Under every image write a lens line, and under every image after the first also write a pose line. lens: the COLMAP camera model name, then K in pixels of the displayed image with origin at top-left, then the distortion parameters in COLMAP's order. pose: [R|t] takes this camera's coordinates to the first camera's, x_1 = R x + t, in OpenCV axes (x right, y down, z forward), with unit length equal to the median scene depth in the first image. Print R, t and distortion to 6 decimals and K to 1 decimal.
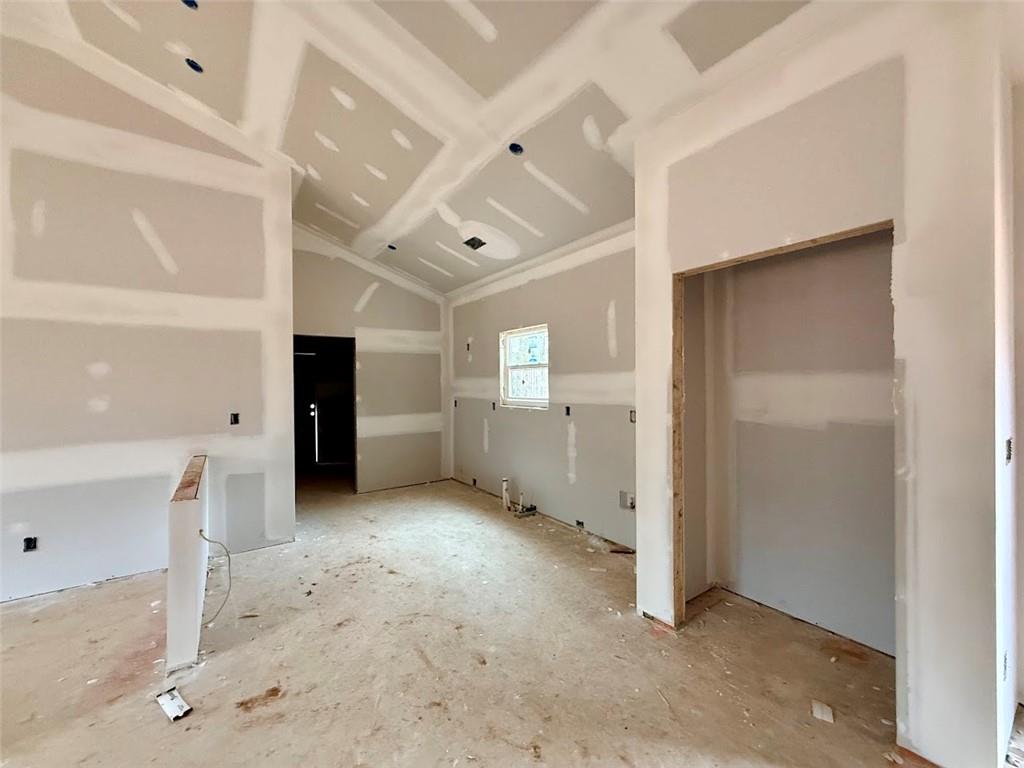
lens RADIAL K [[406.9, 0, 512.0], [0, 406.9, 384.0], [0, 0, 1]] dist [-0.000063, 0.000189]
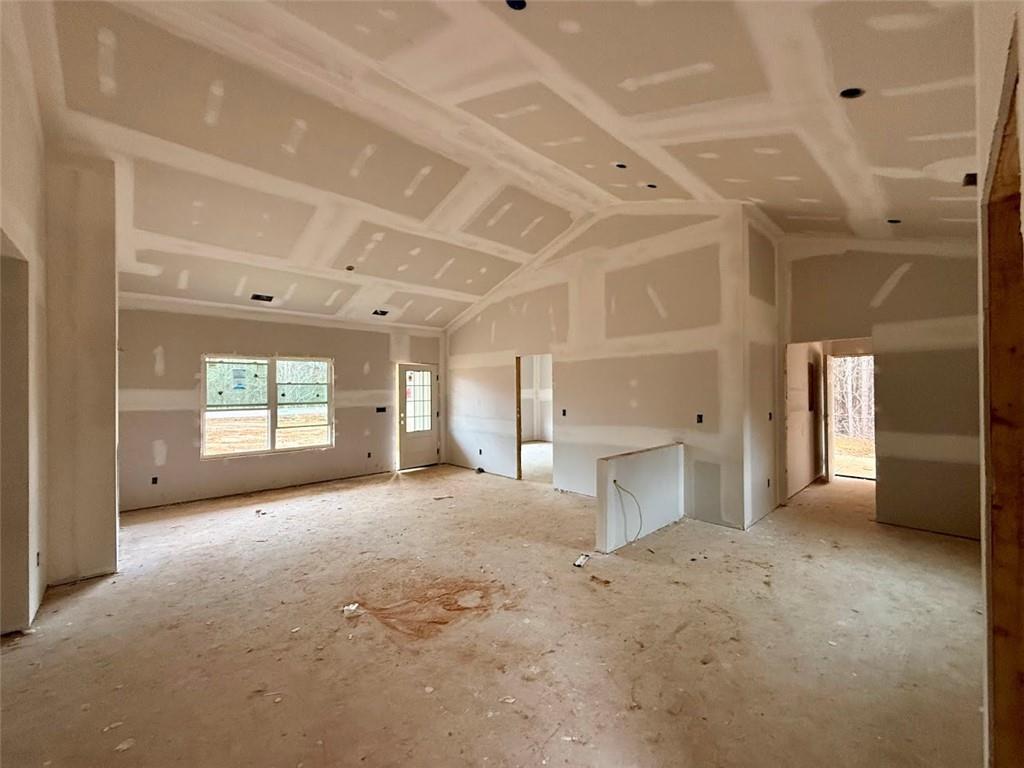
lens RADIAL K [[406.9, 0, 512.0], [0, 406.9, 384.0], [0, 0, 1]] dist [-0.000063, 0.000189]
pose [[0.140996, -0.001841, -0.990008, 0.575780], [0.004552, 0.999989, -0.001211, -0.030224], [0.990000, -0.004335, 0.141003, 0.221261]]
